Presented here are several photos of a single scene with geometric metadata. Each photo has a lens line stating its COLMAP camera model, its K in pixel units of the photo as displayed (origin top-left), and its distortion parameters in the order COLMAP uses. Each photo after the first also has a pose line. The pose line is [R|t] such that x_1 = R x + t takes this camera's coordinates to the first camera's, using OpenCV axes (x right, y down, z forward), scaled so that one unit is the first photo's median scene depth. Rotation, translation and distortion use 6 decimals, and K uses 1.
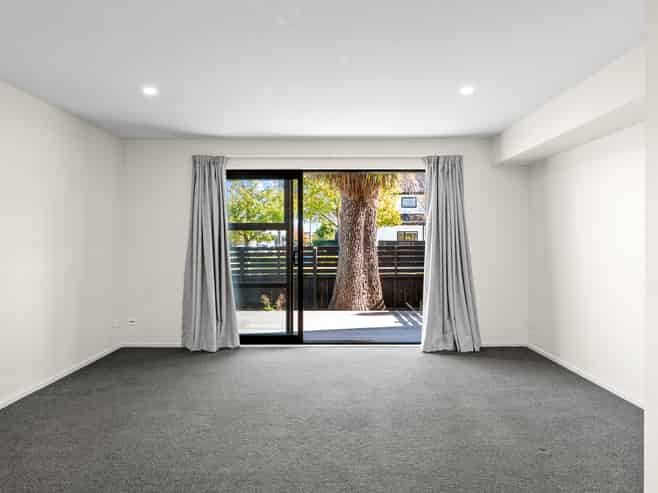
lens RADIAL K [[423.1, 0, 330.9], [0, 423.1, 243.1], [0, 0, 1]] dist [0.000196, 0.000093]
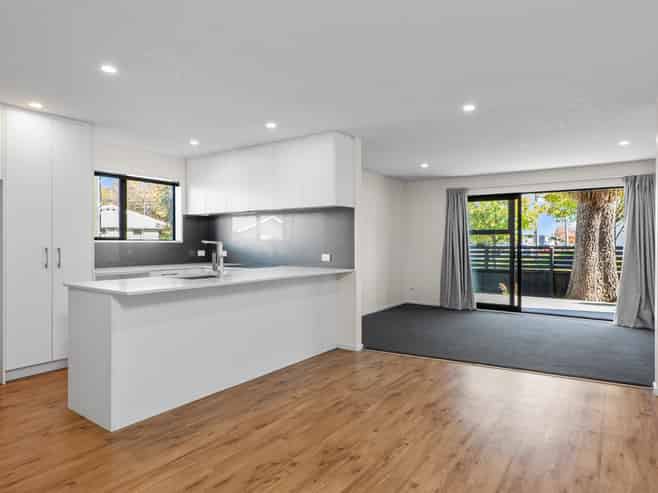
lens RADIAL K [[423.1, 0, 330.9], [0, 423.1, 243.1], [0, 0, 1]] dist [0.000196, 0.000093]
pose [[0.831255, 0.003745, -0.555879, 0.193910], [-0.003768, 0.999992, 0.001102, 0.001006], [0.555878, 0.001178, 0.831263, -0.559789]]
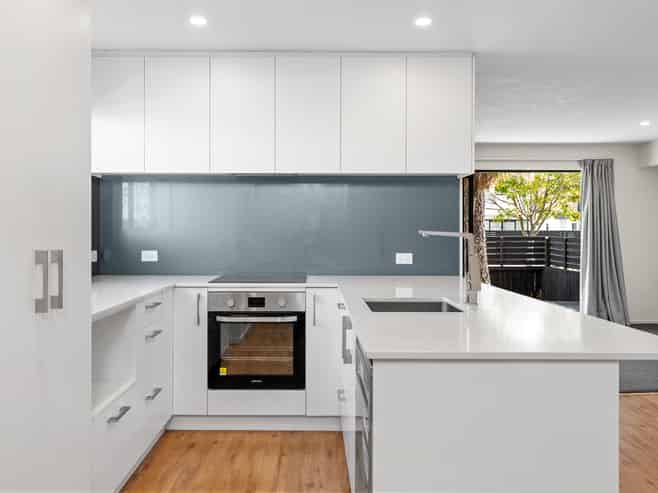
lens RADIAL K [[576.7, 0, 328.0], [0, 576.7, 228.9], [0, 0, 1]] dist [-0.003946, -0.001501]
pose [[0.999901, 0.004132, 0.013447, -0.482011], [-0.004029, 0.999962, -0.007715, 0.001049], [-0.013479, 0.007660, 0.999880, -0.557778]]
